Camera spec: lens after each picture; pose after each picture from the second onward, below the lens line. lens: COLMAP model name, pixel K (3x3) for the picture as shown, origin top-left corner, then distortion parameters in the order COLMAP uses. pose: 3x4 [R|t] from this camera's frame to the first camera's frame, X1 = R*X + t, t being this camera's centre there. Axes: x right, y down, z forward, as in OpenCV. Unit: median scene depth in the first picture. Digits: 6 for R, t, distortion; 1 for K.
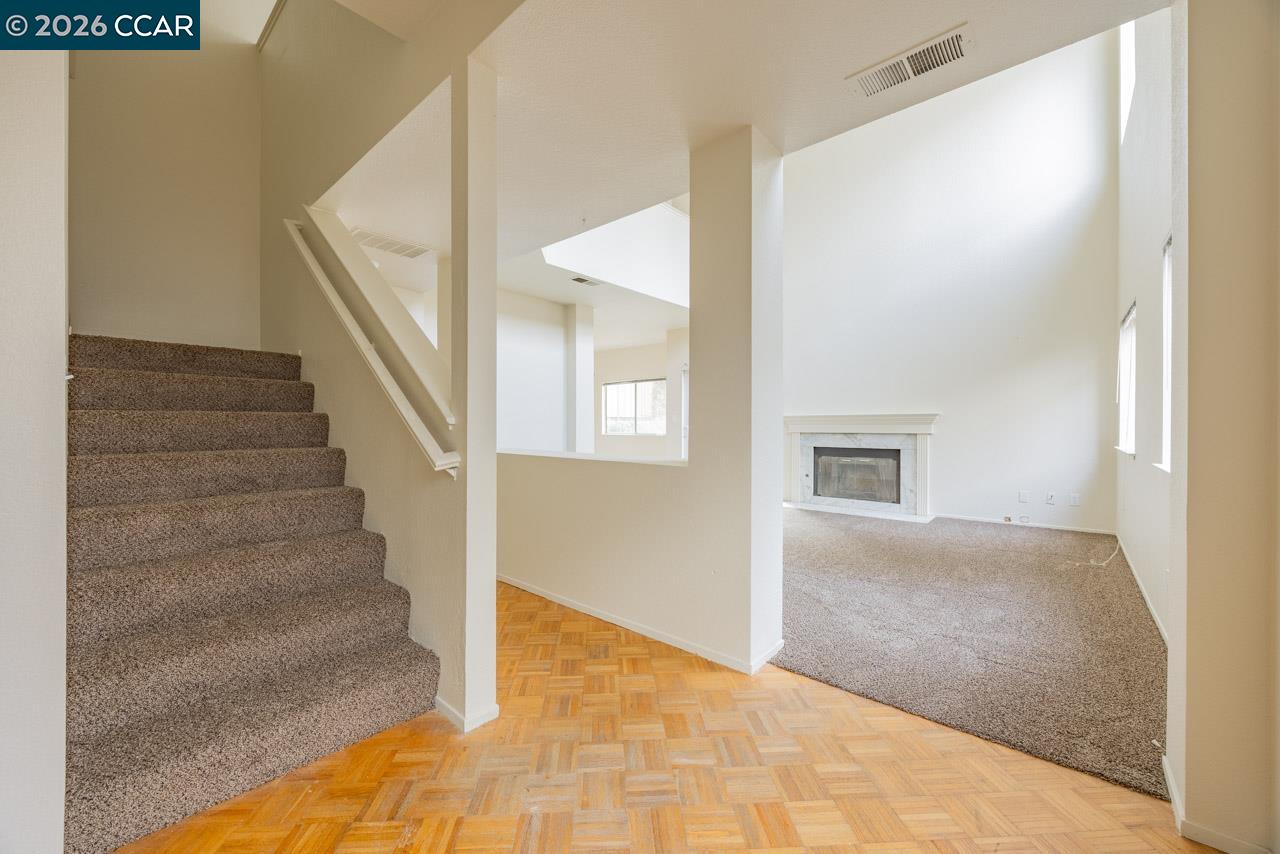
lens RADIAL K [[510.6, 0, 640.0], [0, 510.6, 427.0], [0, 0, 1]] dist [0.000513, 0.000011]
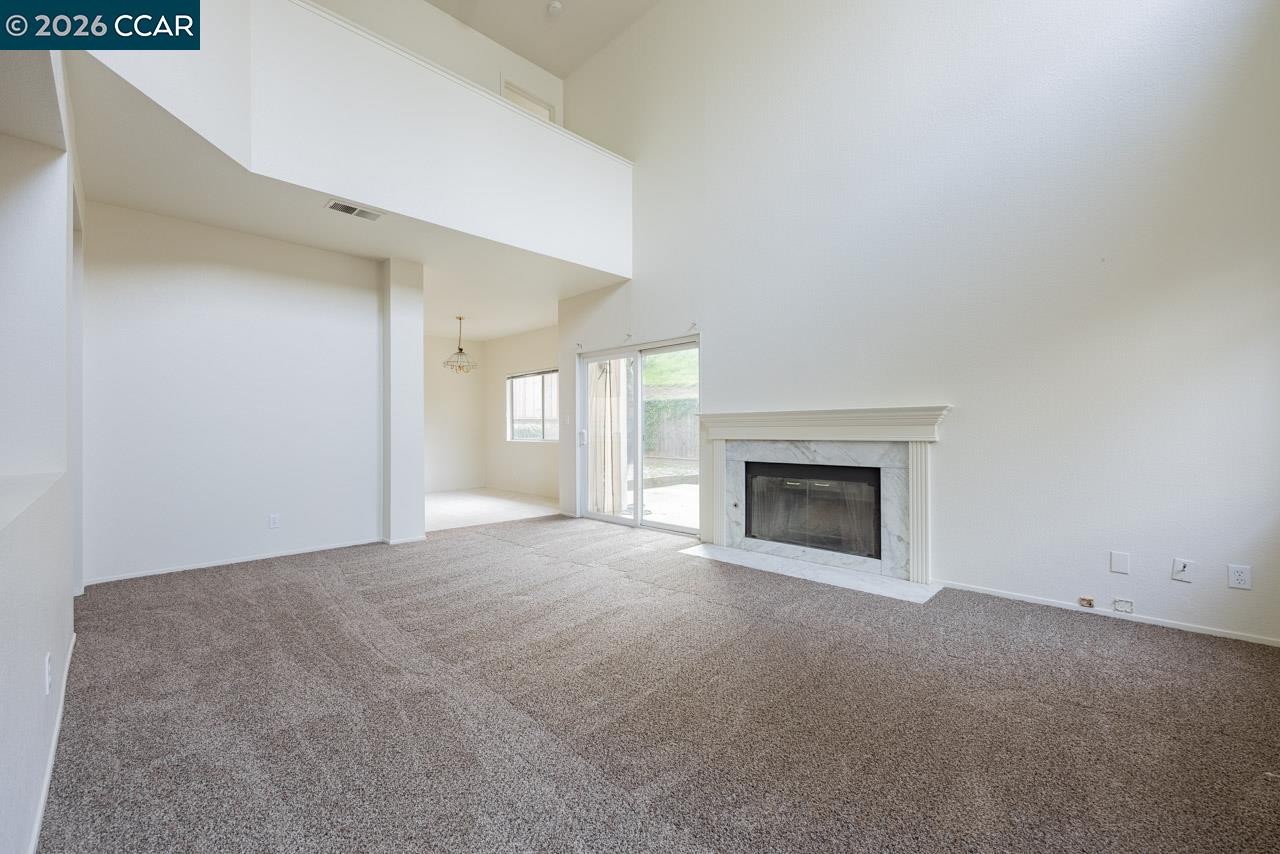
lens RADIAL K [[520.9, 0, 575.3], [0, 520.9, 429.6], [0, 0, 1]] dist [-0.000646, 0.000217]
pose [[0.990000, -0.006955, -0.140895, 0.238582], [0.006819, 0.999976, -0.001446, -0.002152], [0.140901, 0.000470, 0.990024, 0.341960]]
